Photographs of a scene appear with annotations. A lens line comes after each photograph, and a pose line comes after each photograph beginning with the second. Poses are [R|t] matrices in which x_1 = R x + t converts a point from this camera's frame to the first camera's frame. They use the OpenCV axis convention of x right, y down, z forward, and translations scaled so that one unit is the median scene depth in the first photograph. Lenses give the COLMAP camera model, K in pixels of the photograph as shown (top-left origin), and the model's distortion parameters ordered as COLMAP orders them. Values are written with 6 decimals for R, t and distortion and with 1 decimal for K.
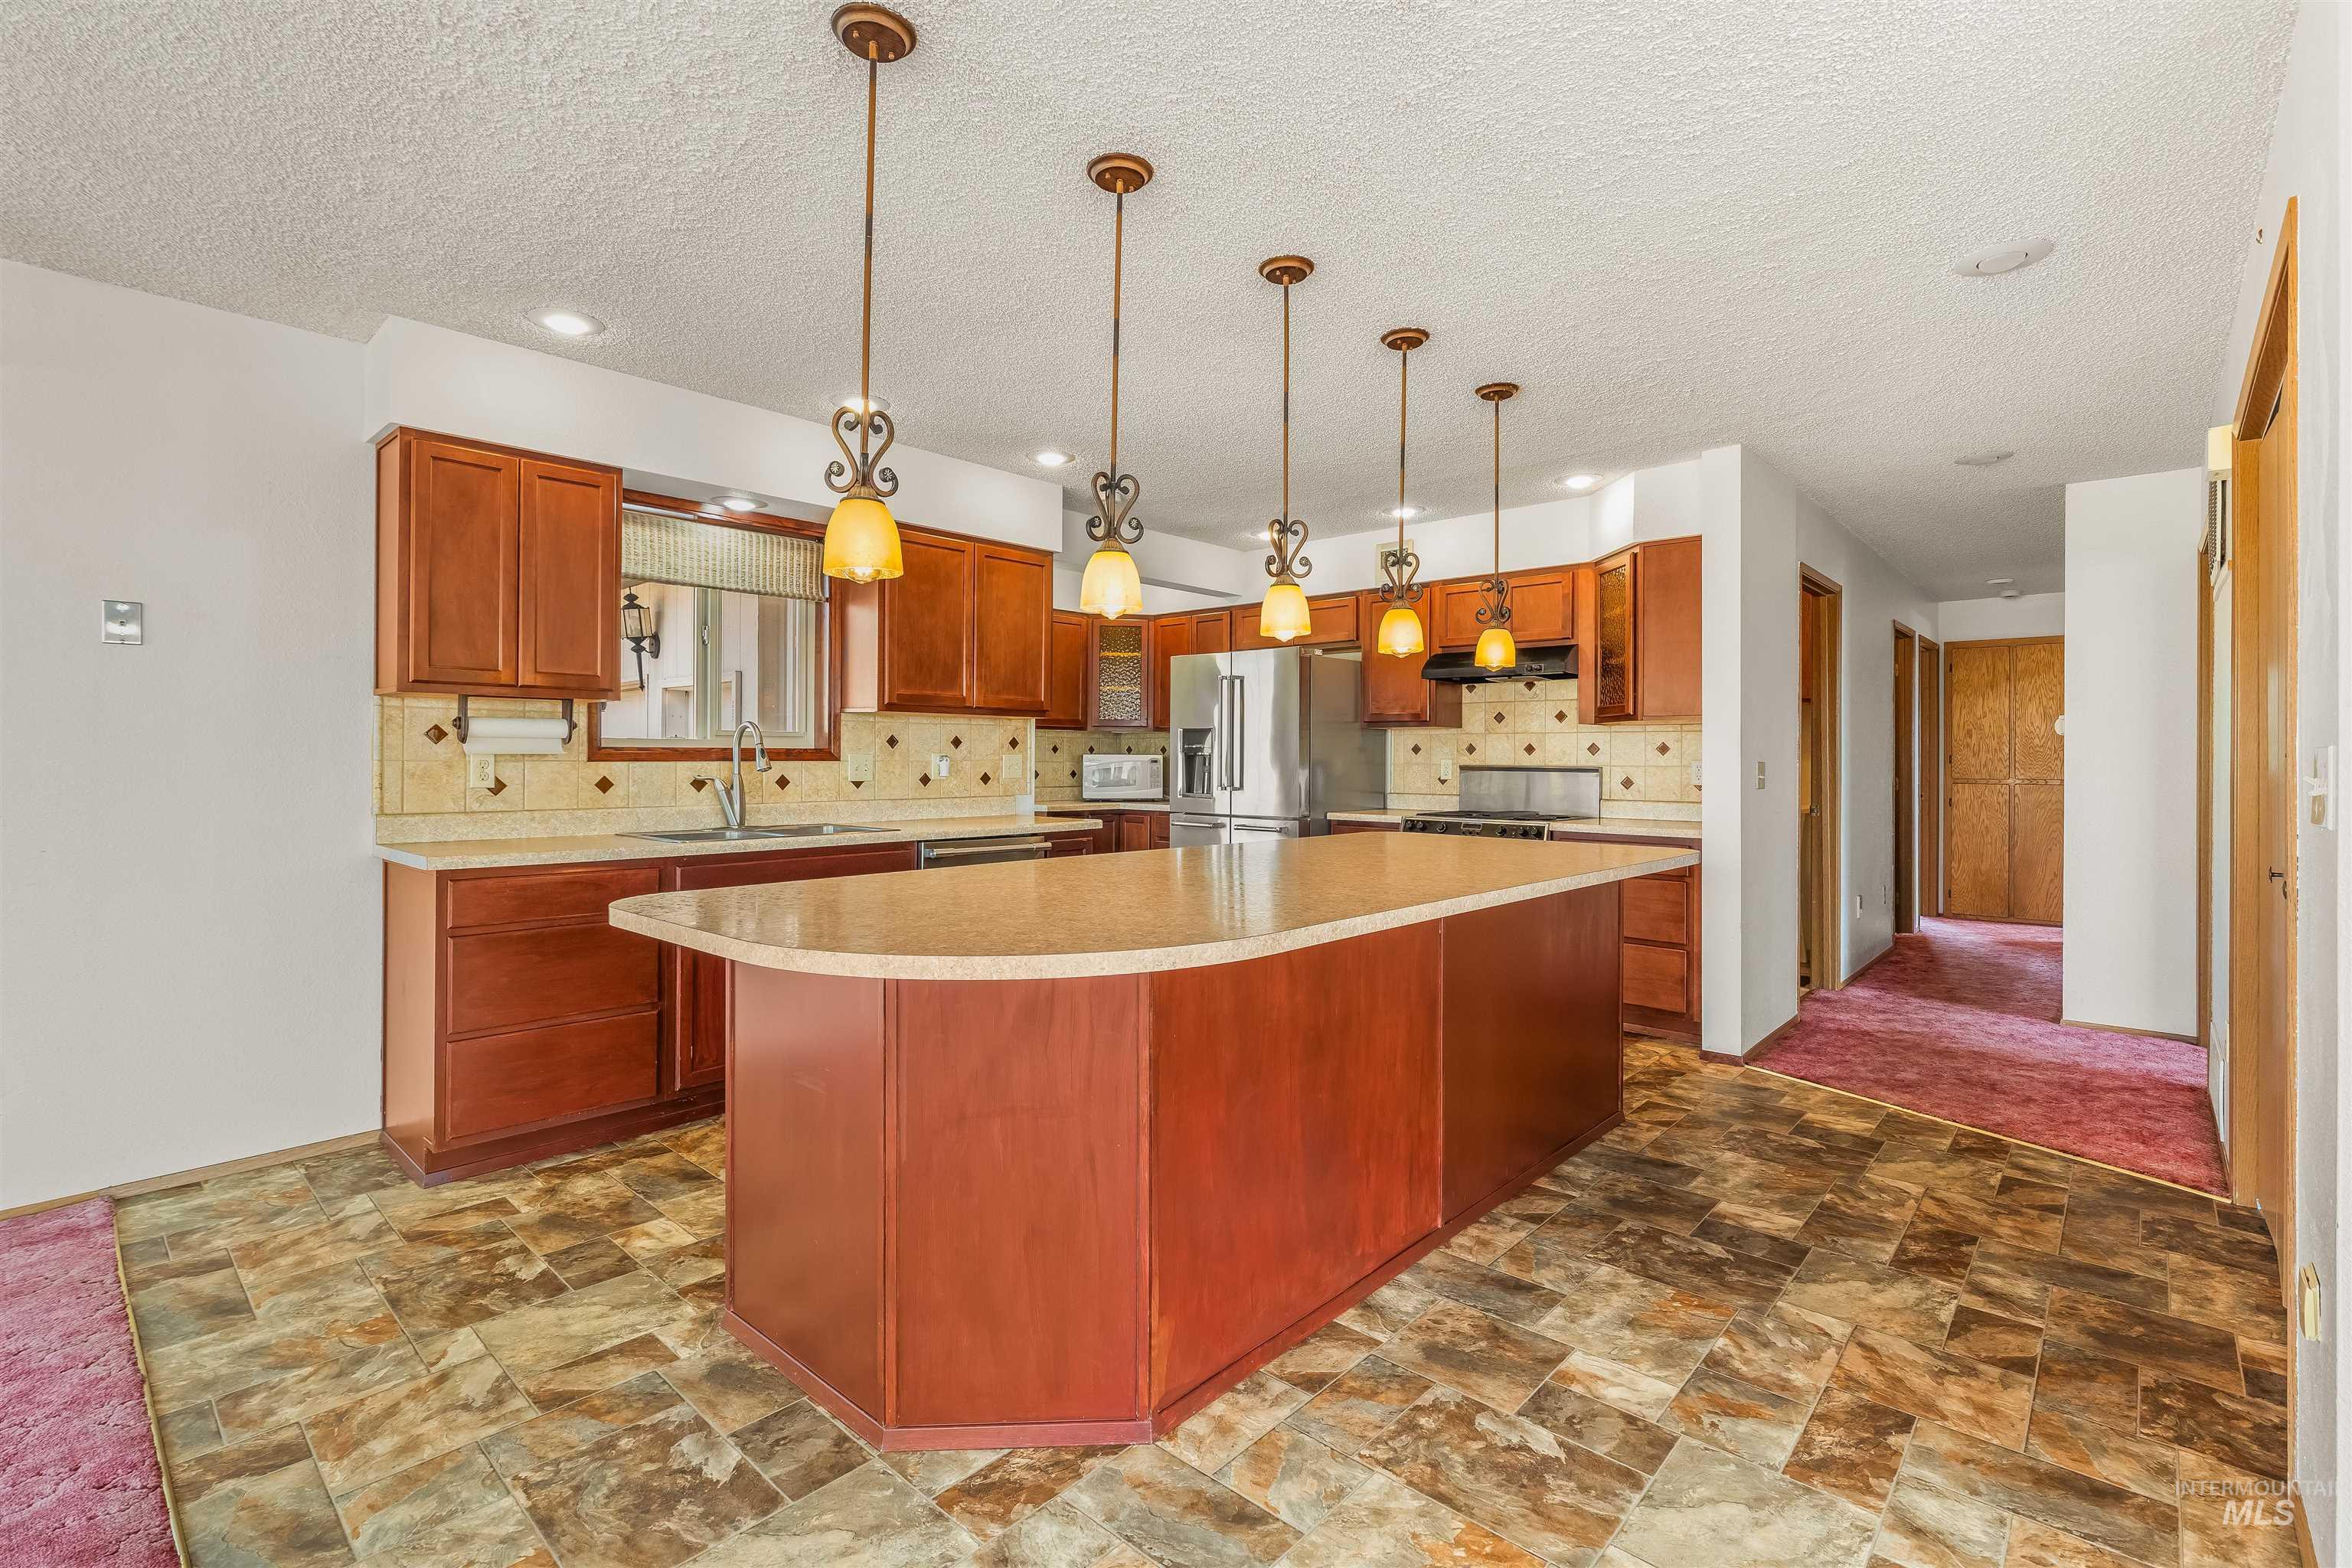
lens RADIAL K [[1057.8, 0, 1179.1], [0, 1057.8, 754.7], [0, 0, 1]] dist [-0.004479, -0.000263]
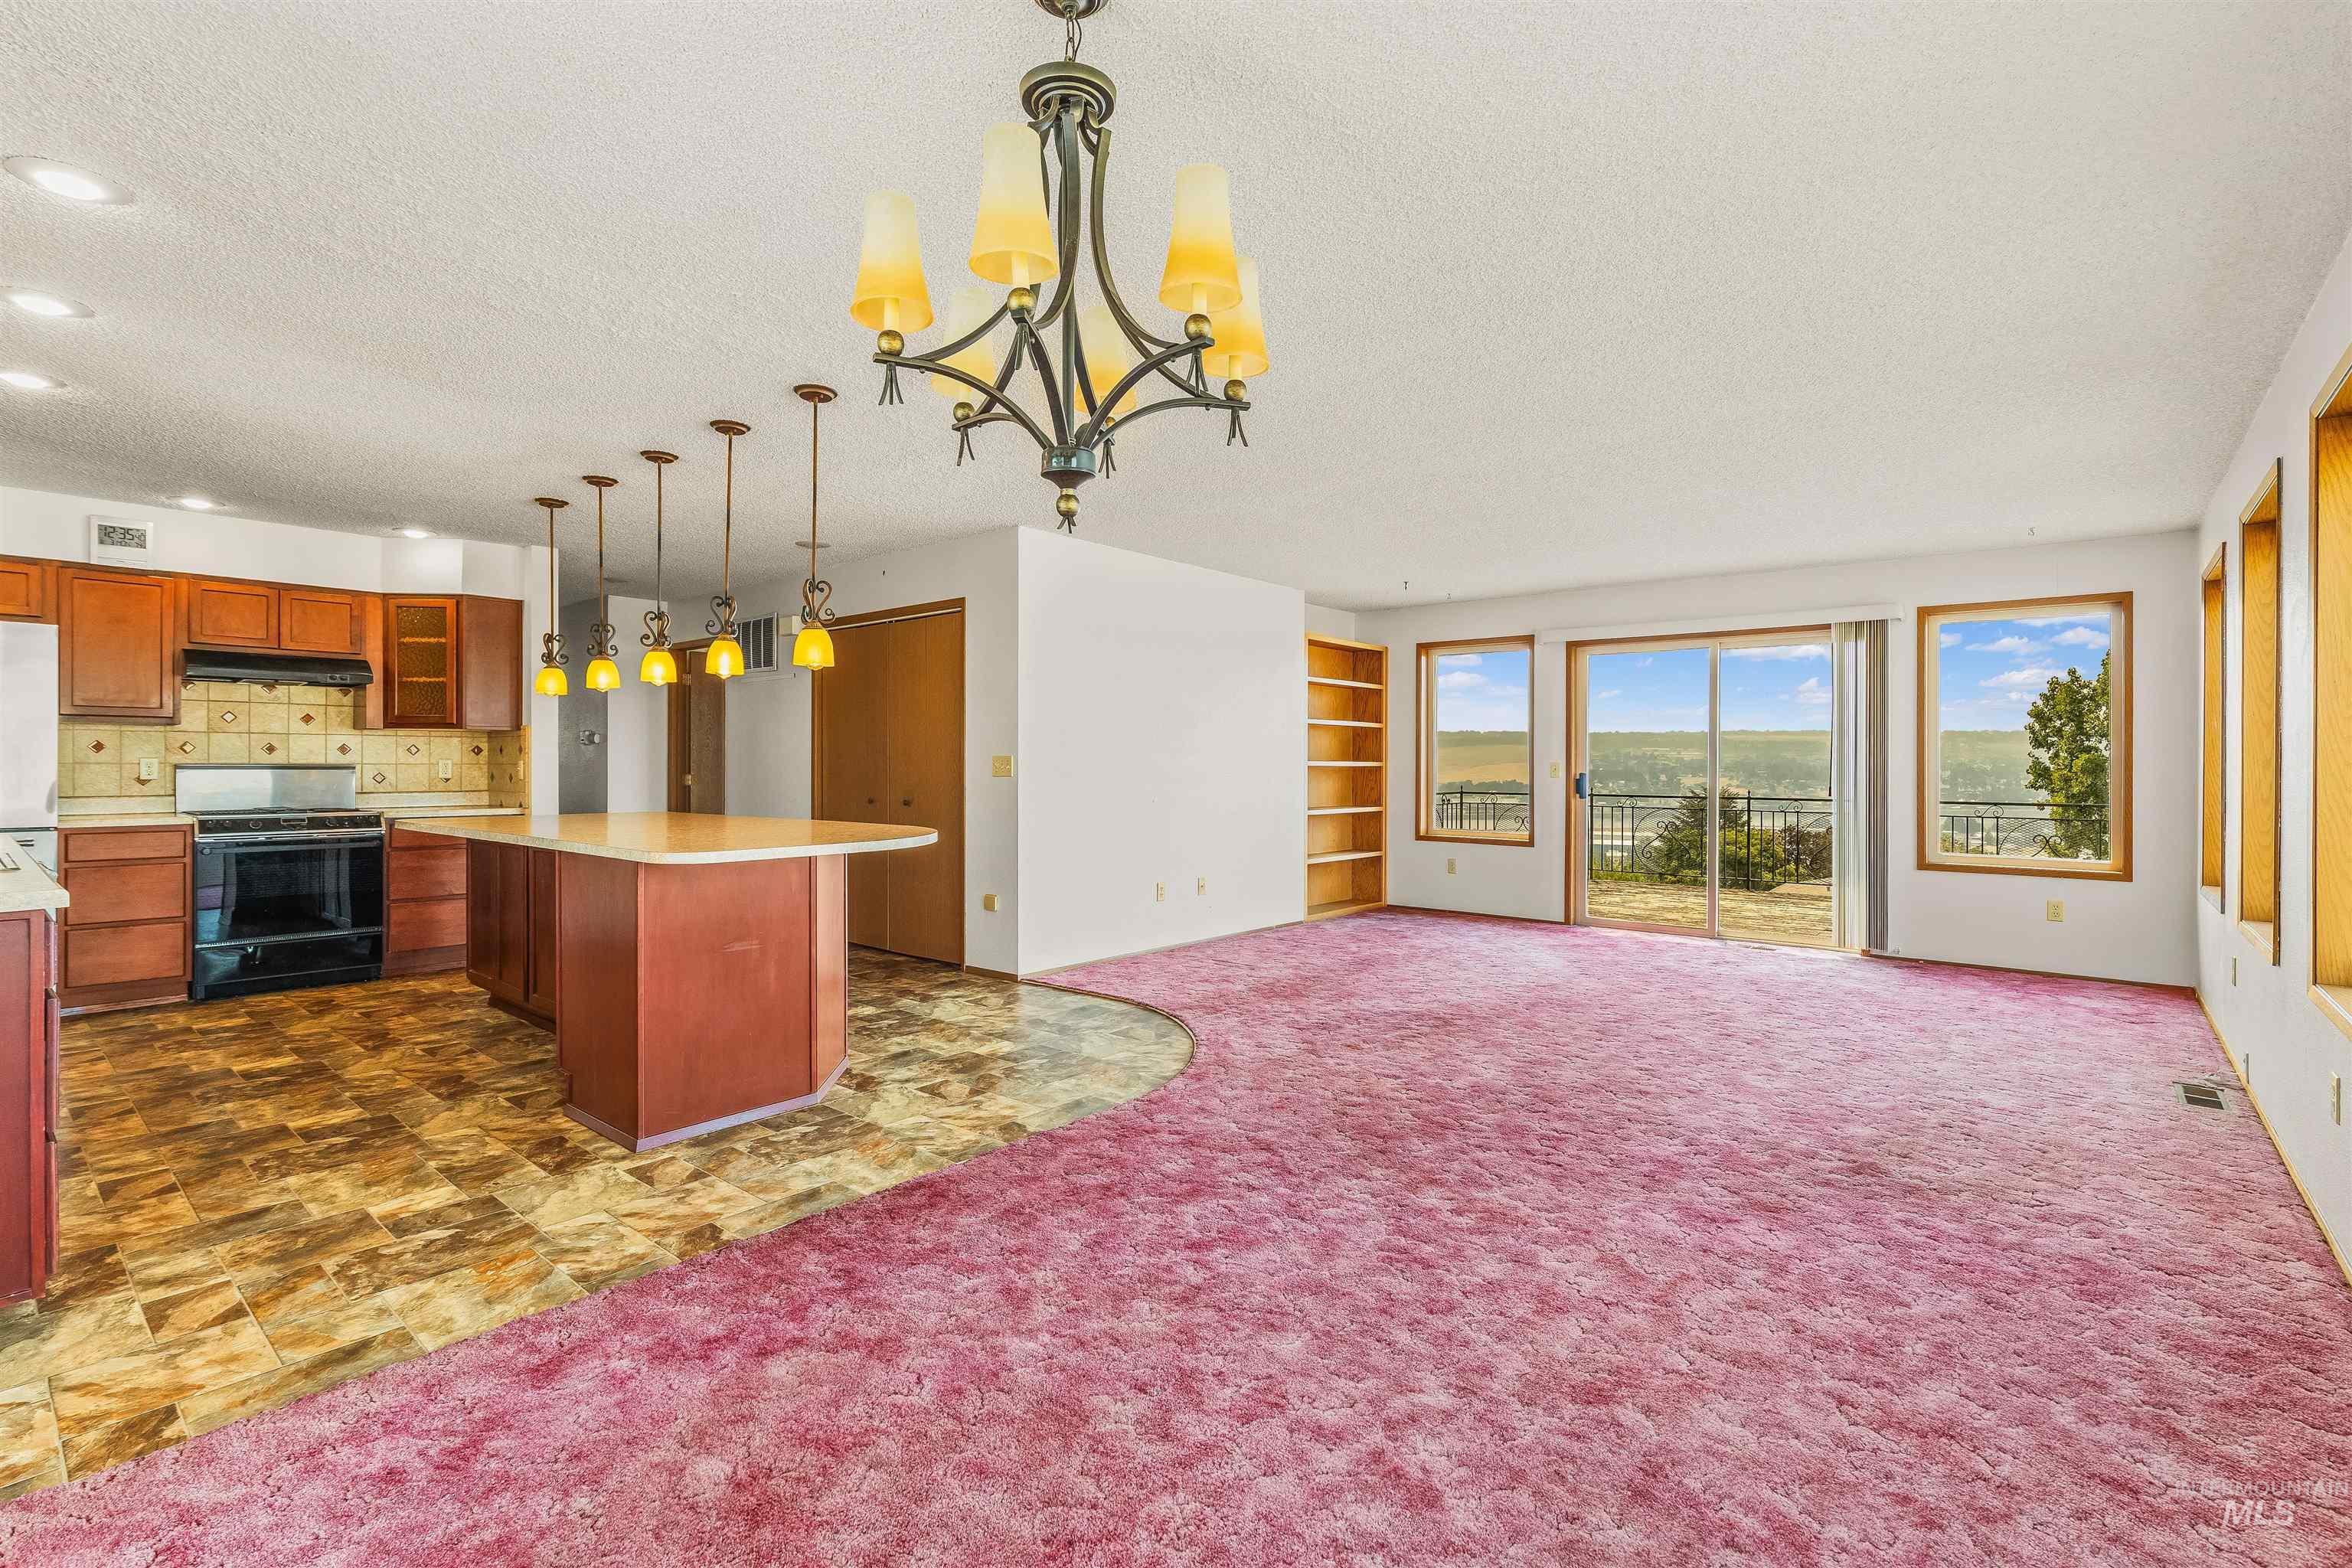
lens RADIAL K [[1074.1, 0, 1174.0], [0, 1074.1, 742.8], [0, 0, 1]] dist [0.001369, 0.000163]
pose [[-0.024133, 0.014700, 0.999601, -0.879540], [-0.004878, 0.999878, -0.014822, 0.000670], [-0.999697, -0.005234, -0.024058, 0.140555]]
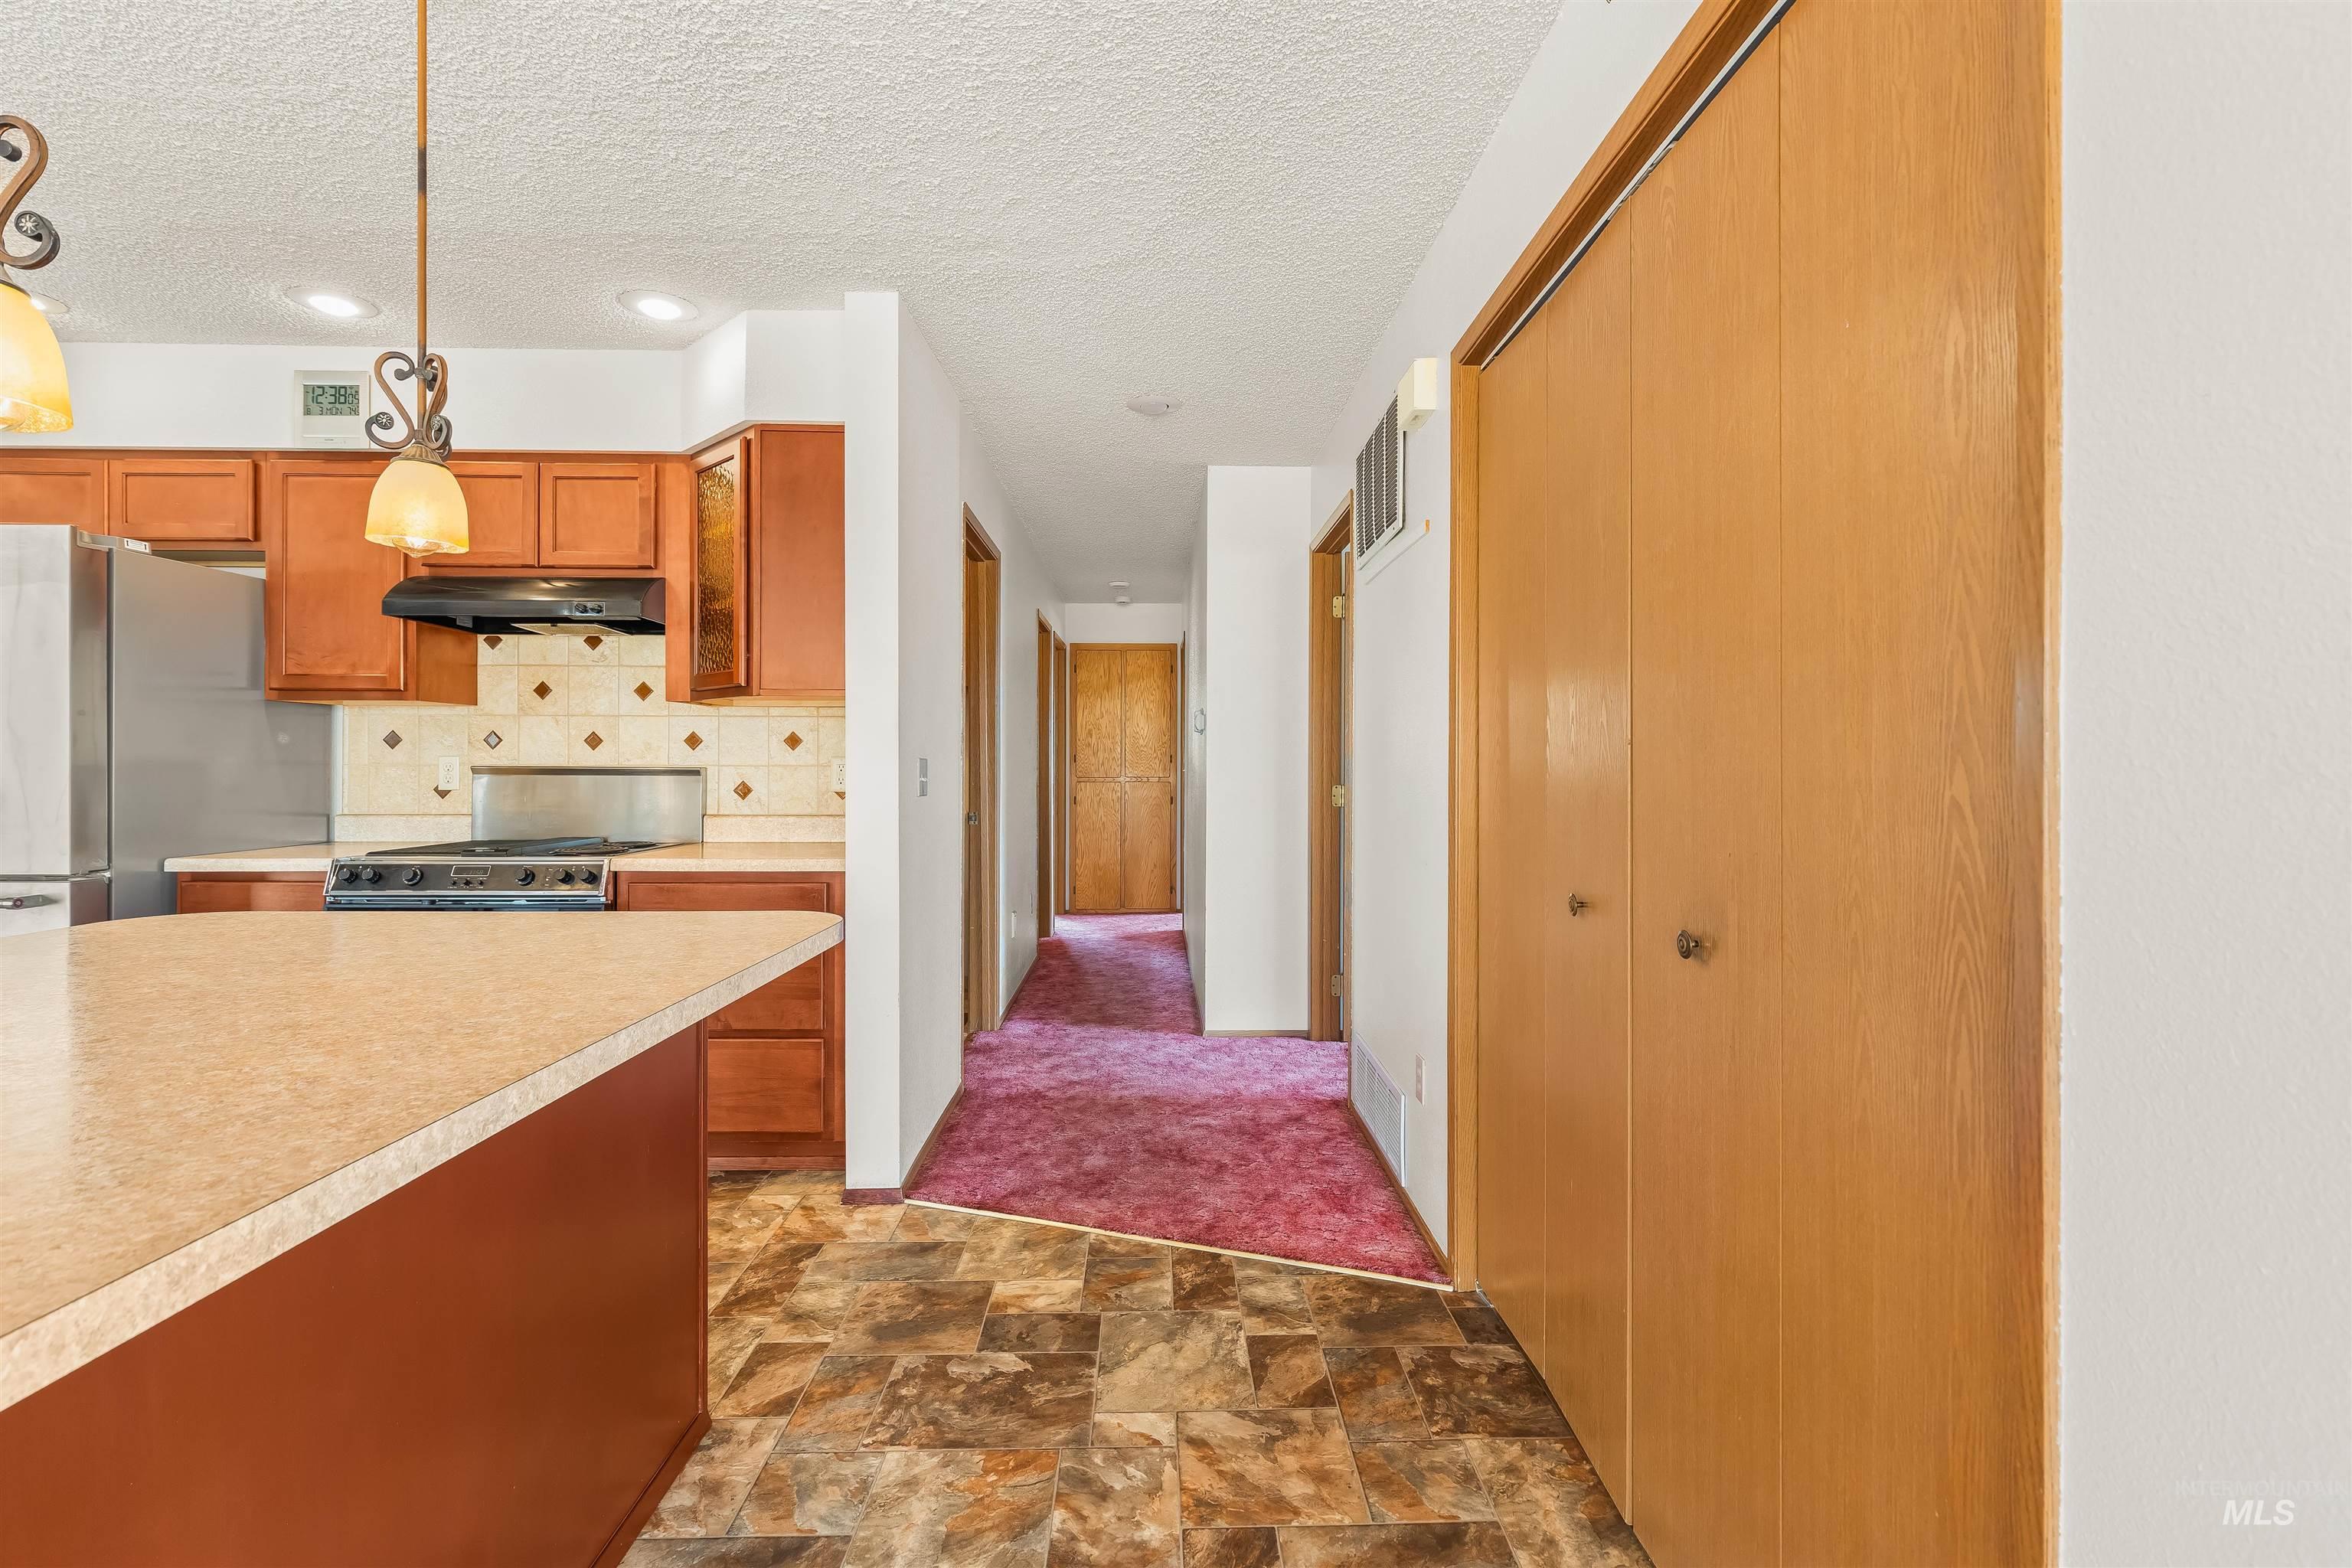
lens RADIAL K [[1052.0, 0, 1185.4], [0, 1052.0, 760.7], [0, 0, 1]] dist [-0.001181, -0.000193]
pose [[0.715982, -0.001735, 0.698116, 0.164484], [-0.001070, 0.999993, 0.003584, 0.005036], [-0.698117, -0.003313, 0.715976, 0.333266]]
